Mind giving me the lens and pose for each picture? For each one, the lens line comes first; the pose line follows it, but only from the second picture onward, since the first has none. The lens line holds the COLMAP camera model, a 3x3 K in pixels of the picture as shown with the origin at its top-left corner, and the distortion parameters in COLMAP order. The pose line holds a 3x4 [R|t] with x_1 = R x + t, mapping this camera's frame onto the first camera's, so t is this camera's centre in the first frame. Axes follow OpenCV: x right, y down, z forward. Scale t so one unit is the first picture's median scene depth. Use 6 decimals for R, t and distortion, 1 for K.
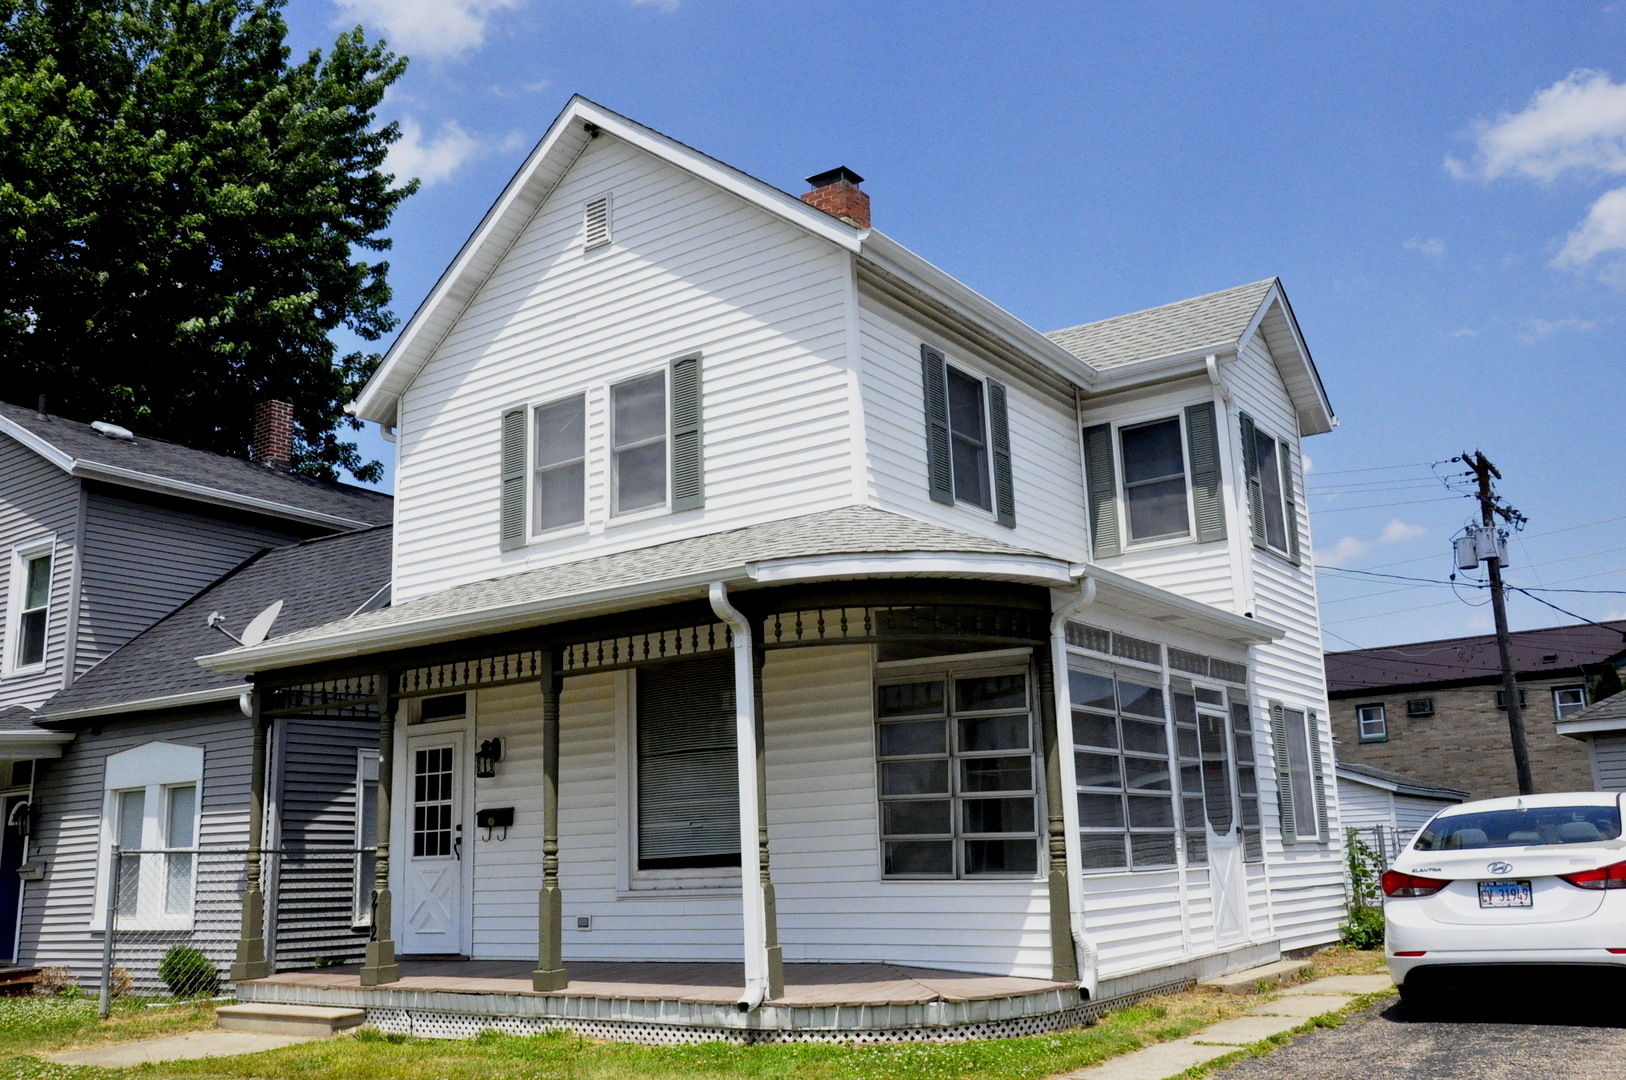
lens RADIAL K [[1448.5, 0, 817.8], [0, 1448.5, 545.9], [0, 0, 1]] dist [-0.115788, 0.195748]
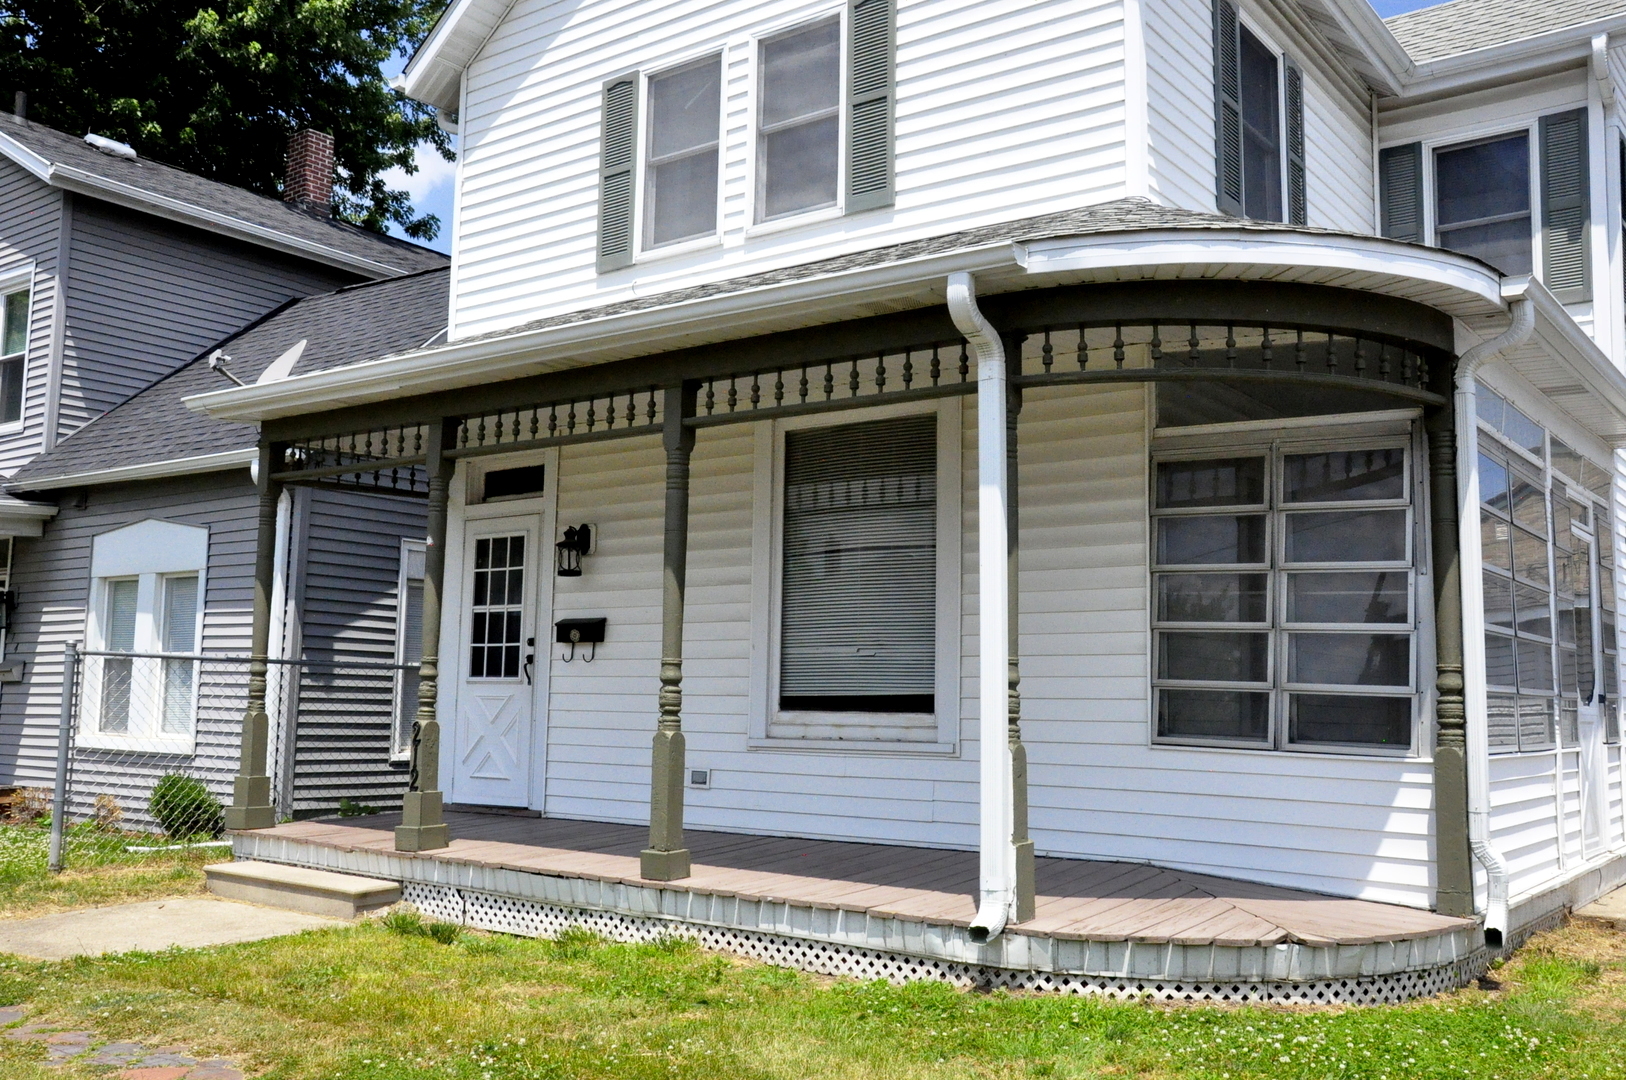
lens RADIAL K [[1493.2, 0, 813.0], [0, 1493.2, 540.0], [0, 0, 1]] dist [-0.100920, 0.212934]
pose [[0.997962, 0.047201, -0.042948, -0.078914], [-0.042224, 0.993010, 0.110217, 0.056443], [0.047850, -0.108179, 0.992979, 0.263838]]
